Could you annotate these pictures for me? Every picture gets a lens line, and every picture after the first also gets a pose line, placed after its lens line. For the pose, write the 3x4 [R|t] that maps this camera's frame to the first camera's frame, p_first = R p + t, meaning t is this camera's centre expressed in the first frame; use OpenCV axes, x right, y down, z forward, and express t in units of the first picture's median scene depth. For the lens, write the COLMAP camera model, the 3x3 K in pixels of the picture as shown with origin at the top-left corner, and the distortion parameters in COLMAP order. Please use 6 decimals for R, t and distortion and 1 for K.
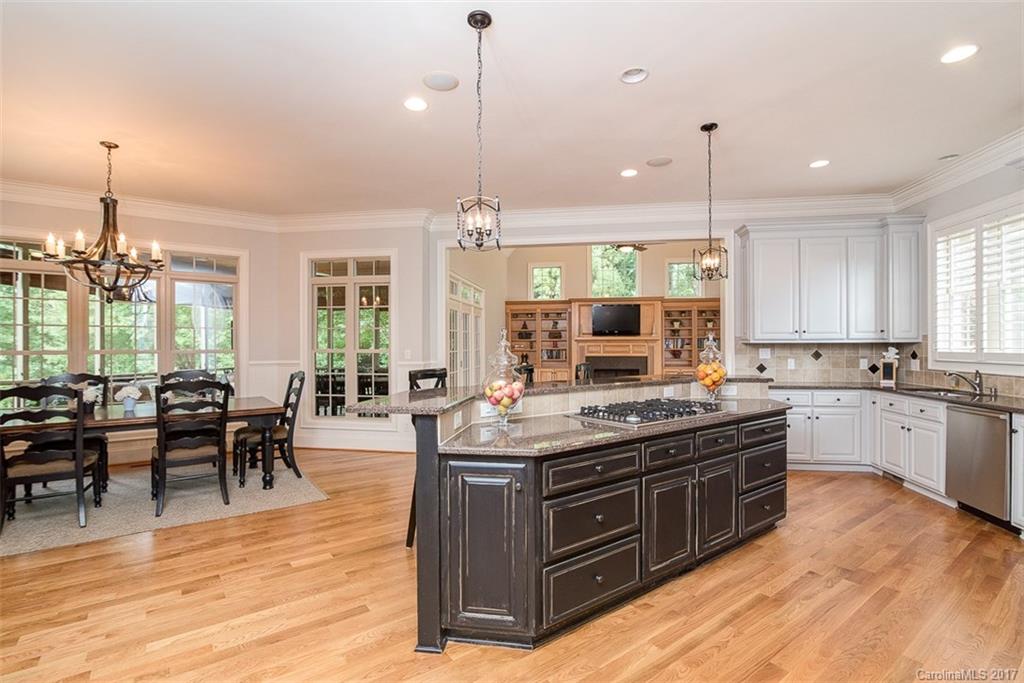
lens RADIAL K [[483.6, 0, 512.0], [0, 483.6, 341.5], [0, 0, 1]] dist [0.001309, 0.000020]
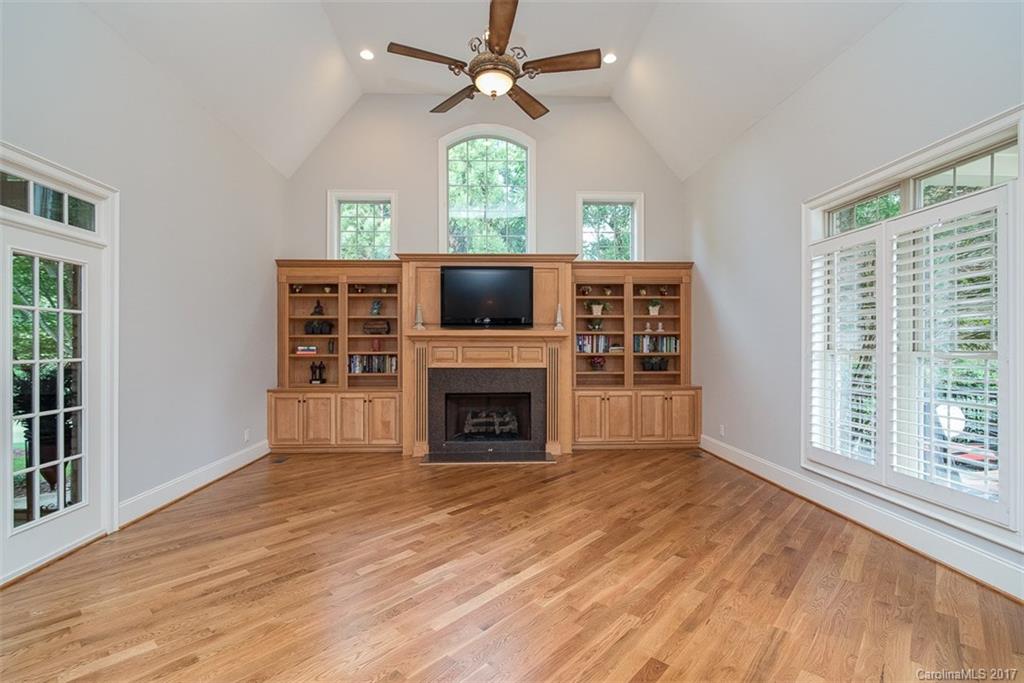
lens RADIAL K [[483.6, 0, 512.0], [0, 483.6, 341.5], [0, 0, 1]] dist [0.001309, 0.000020]
pose [[0.973788, 0.005458, 0.227393, 0.123042], [-0.004068, 0.999970, -0.006583, 0.005510], [-0.227422, 0.005485, 0.973781, 0.492480]]
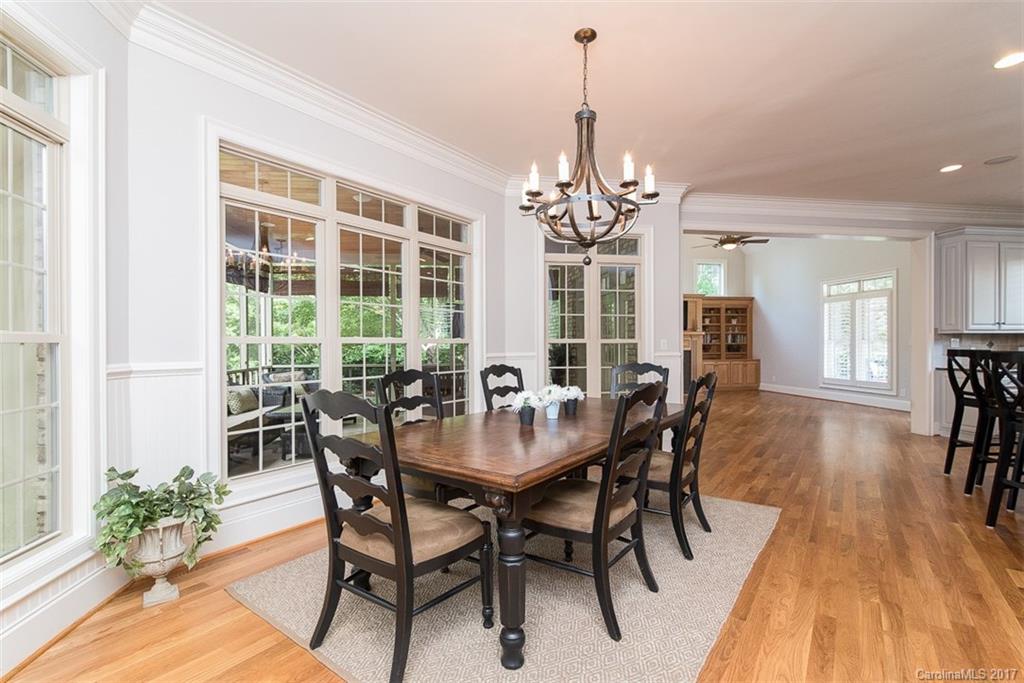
lens RADIAL K [[483.6, 0, 512.0], [0, 483.6, 341.5], [0, 0, 1]] dist [0.001309, 0.000020]
pose [[0.949499, 0.001004, 0.313768, -0.409513], [-0.000902, 0.999999, -0.000471, 0.011922], [-0.313768, 0.000164, 0.949500, 0.117965]]
